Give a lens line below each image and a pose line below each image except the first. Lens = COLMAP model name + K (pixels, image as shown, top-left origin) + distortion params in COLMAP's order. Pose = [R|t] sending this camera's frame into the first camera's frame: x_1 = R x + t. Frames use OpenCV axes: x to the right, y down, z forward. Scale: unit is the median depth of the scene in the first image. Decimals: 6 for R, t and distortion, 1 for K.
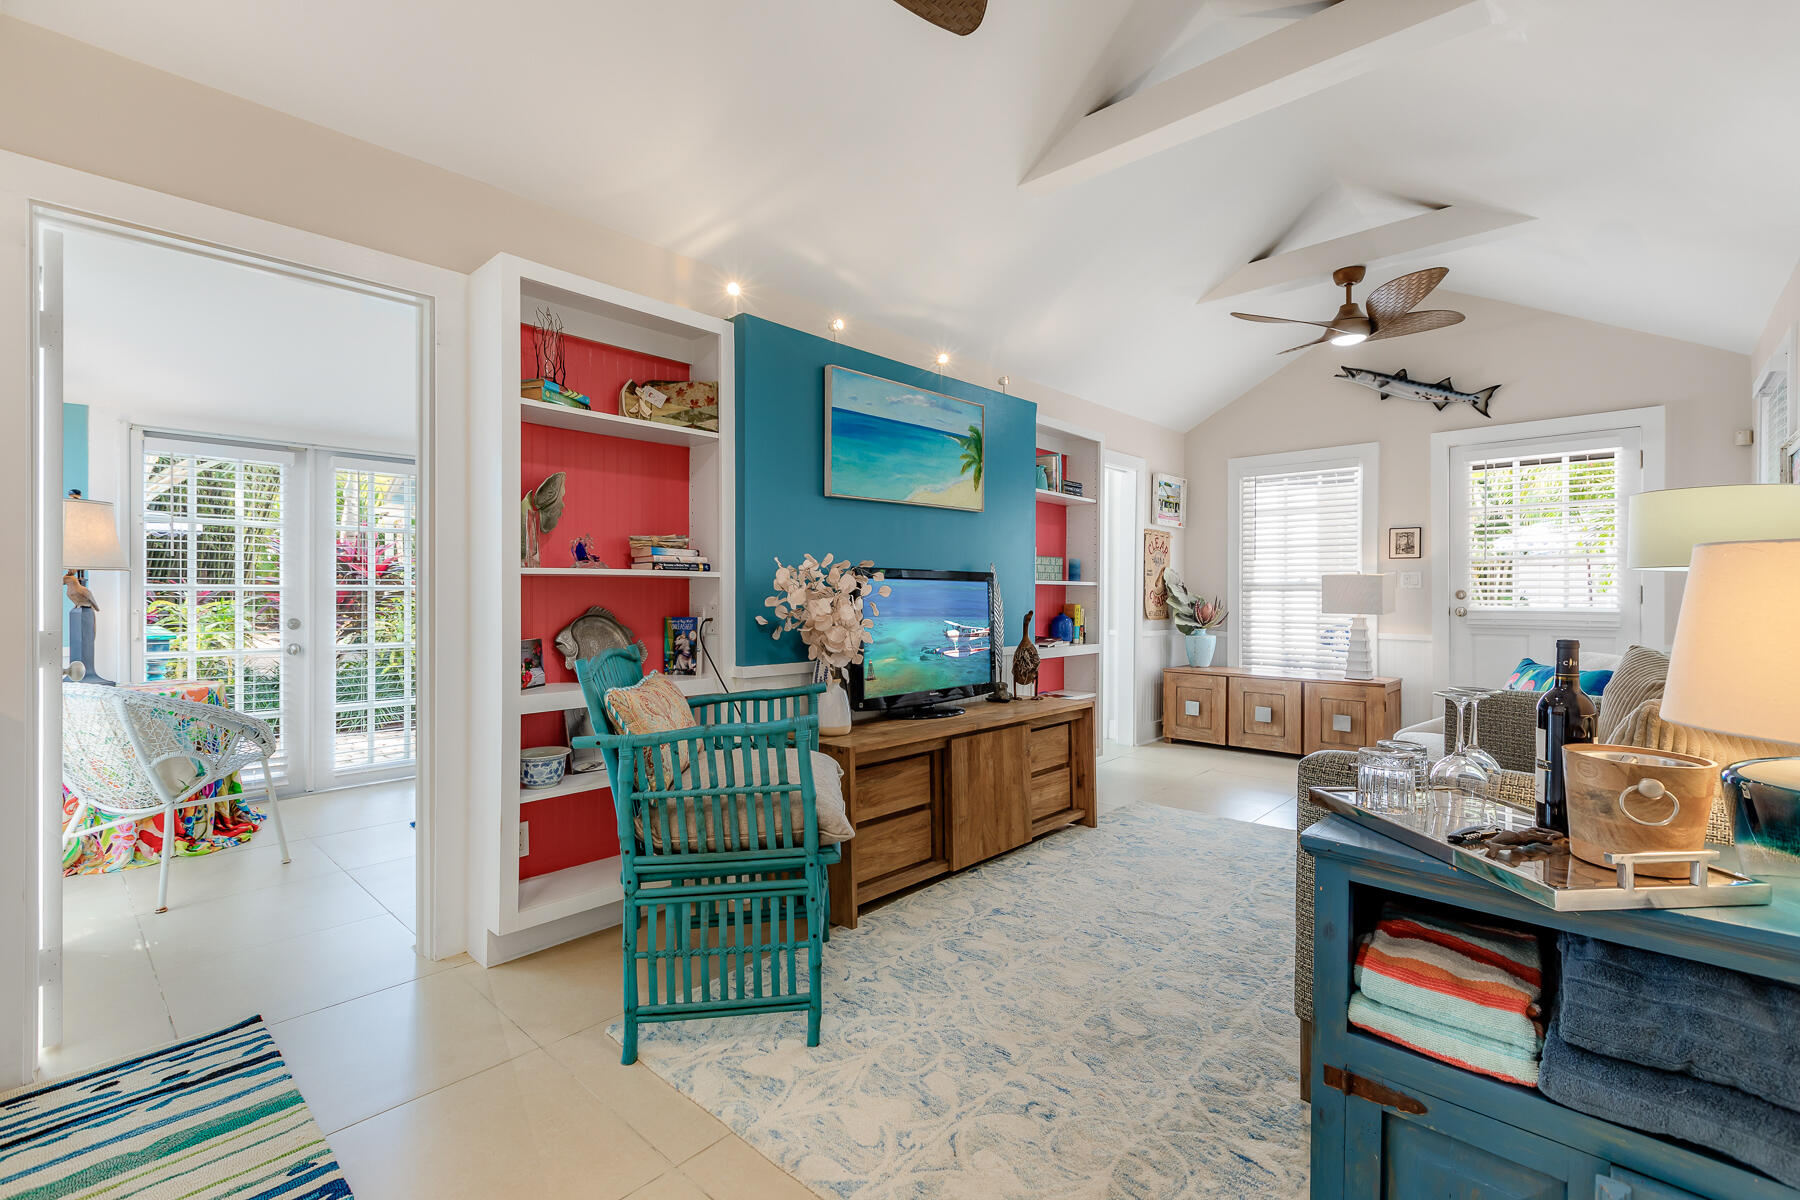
lens RADIAL K [[797.6, 0, 890.6], [0, 797.6, 610.3], [0, 0, 1]] dist [-0.000654, 0.000262]
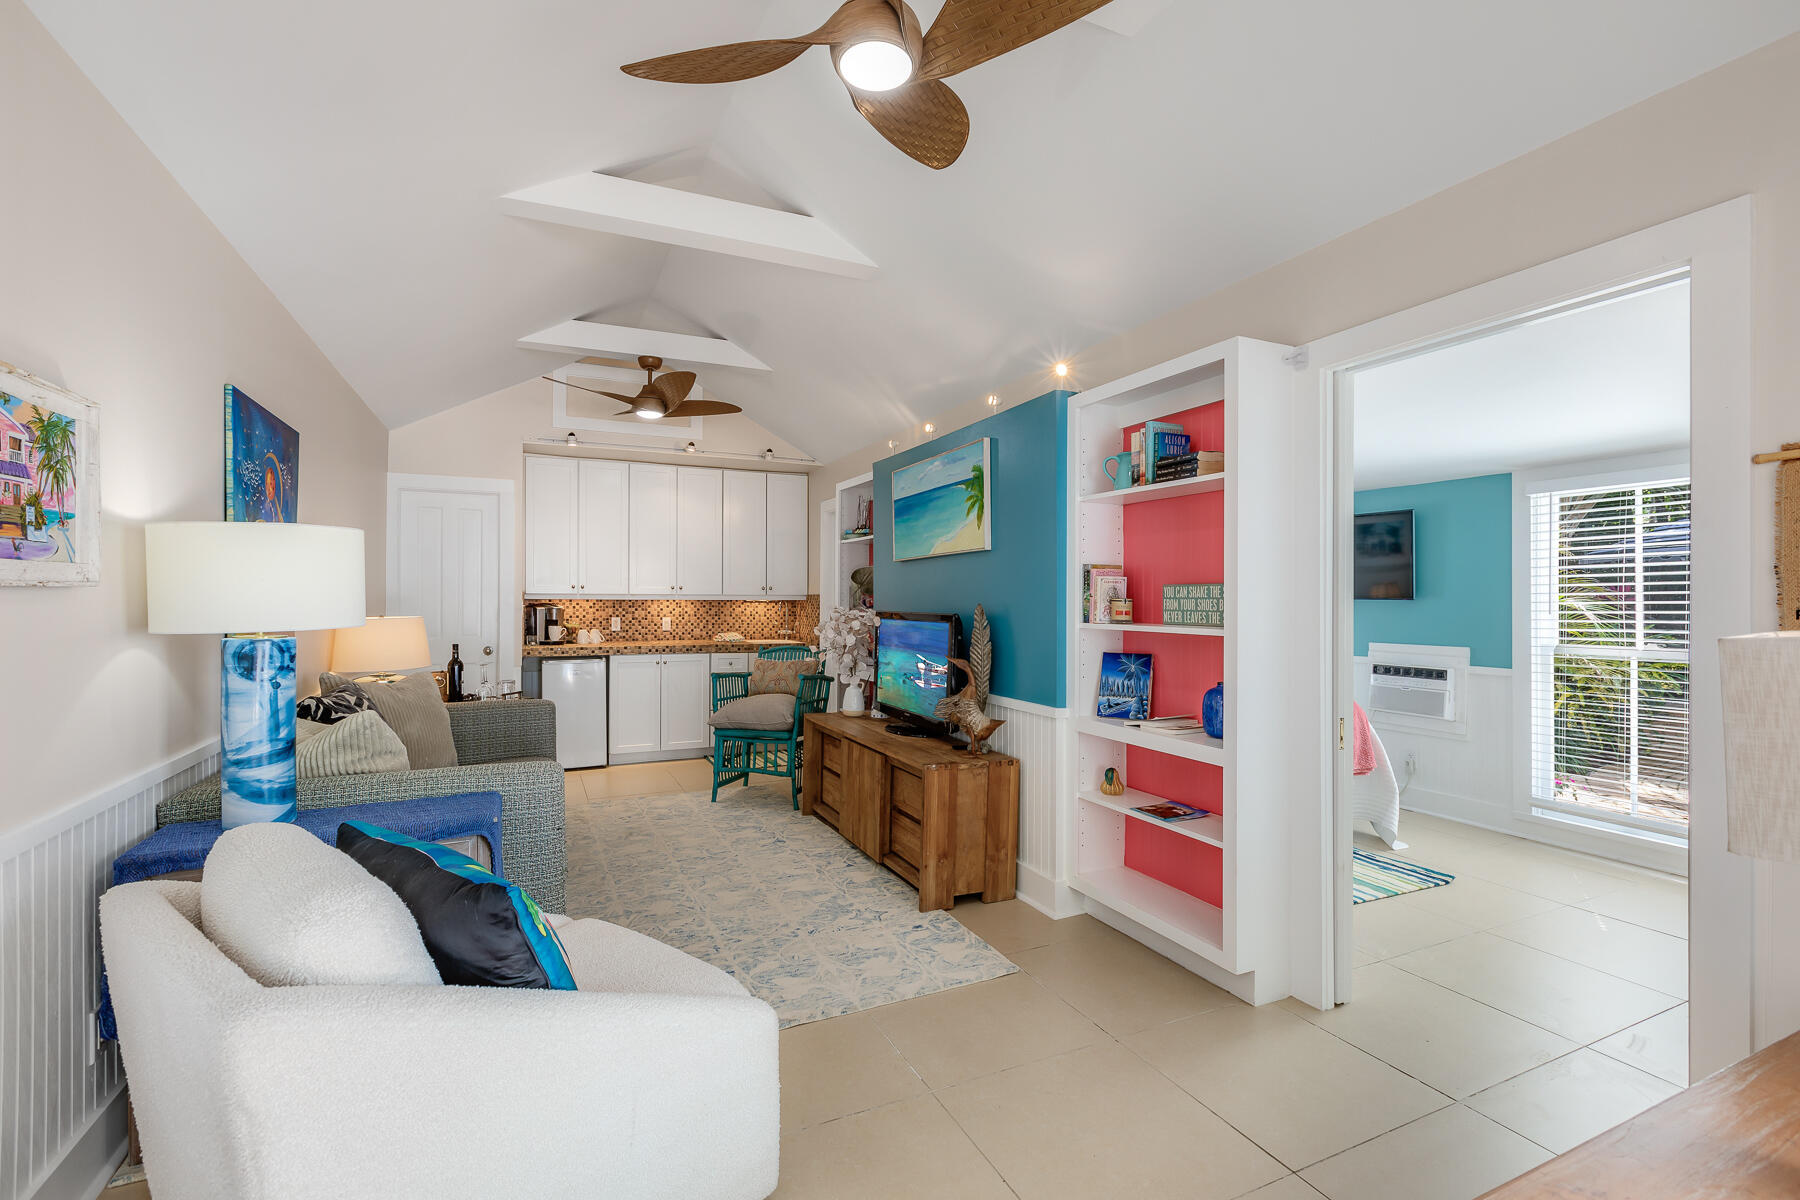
lens RADIAL K [[797.6, 0, 896.9], [0, 797.6, 593.5], [0, 0, 1]] dist [-0.000654, 0.000262]
pose [[-0.375965, -0.009279, -0.926588, 1.148282], [-0.022882, 0.999738, -0.000727, -0.073724], [0.926351, 0.020929, -0.376079, 1.392898]]
